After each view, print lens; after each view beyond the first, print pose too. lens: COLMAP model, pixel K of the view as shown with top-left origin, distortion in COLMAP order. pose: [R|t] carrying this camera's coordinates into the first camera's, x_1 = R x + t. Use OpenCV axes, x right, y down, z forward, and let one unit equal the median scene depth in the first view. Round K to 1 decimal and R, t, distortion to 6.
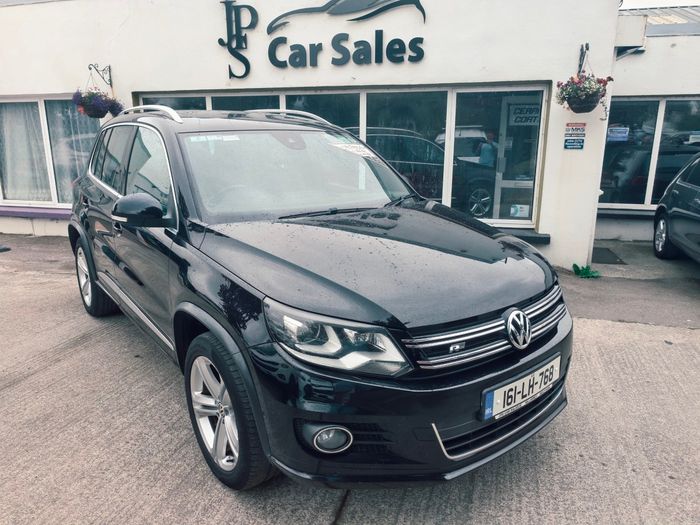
lens RADIAL K [[496.9, 0, 349.3], [0, 496.9, 264.1], [0, 0, 1]] dist [0.018482, -0.016285]
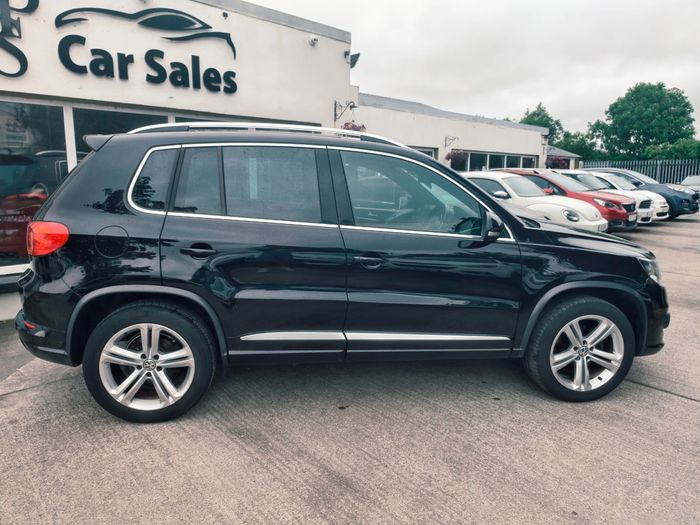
lens RADIAL K [[496.9, 0, 352.5], [0, 496.9, 256.7], [0, 0, 1]] dist [0.018482, -0.016285]
pose [[0.492564, -0.142040, 0.858607, -0.697862], [0.200201, 0.978625, 0.047044, -0.070008], [-0.846936, 0.148722, 0.510471, 0.306140]]
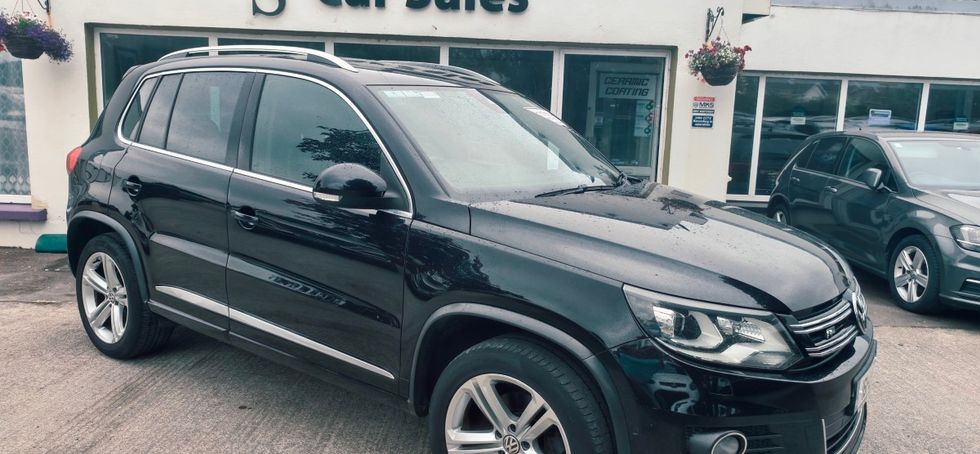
lens RADIAL K [[696.9, 0, 494.1], [0, 696.9, 230.6], [0, 0, 1]] dist [0.021288, -0.004880]
pose [[0.958256, -0.014042, 0.285568, -0.225910], [0.036681, 0.996577, -0.074084, 0.017702], [-0.283550, 0.081467, 0.955491, -0.014718]]
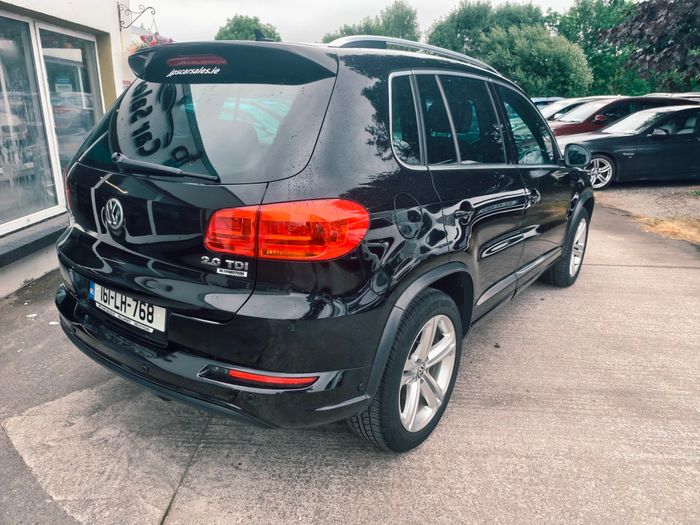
lens RADIAL K [[496.9, 0, 351.2], [0, 496.9, 263.7], [0, 0, 1]] dist [0.018482, -0.016285]
pose [[-0.274836, -0.293527, 0.915591, -0.692356], [0.224188, 0.906451, 0.357892, -0.200027], [-0.934989, 0.303627, -0.183320, 0.838008]]
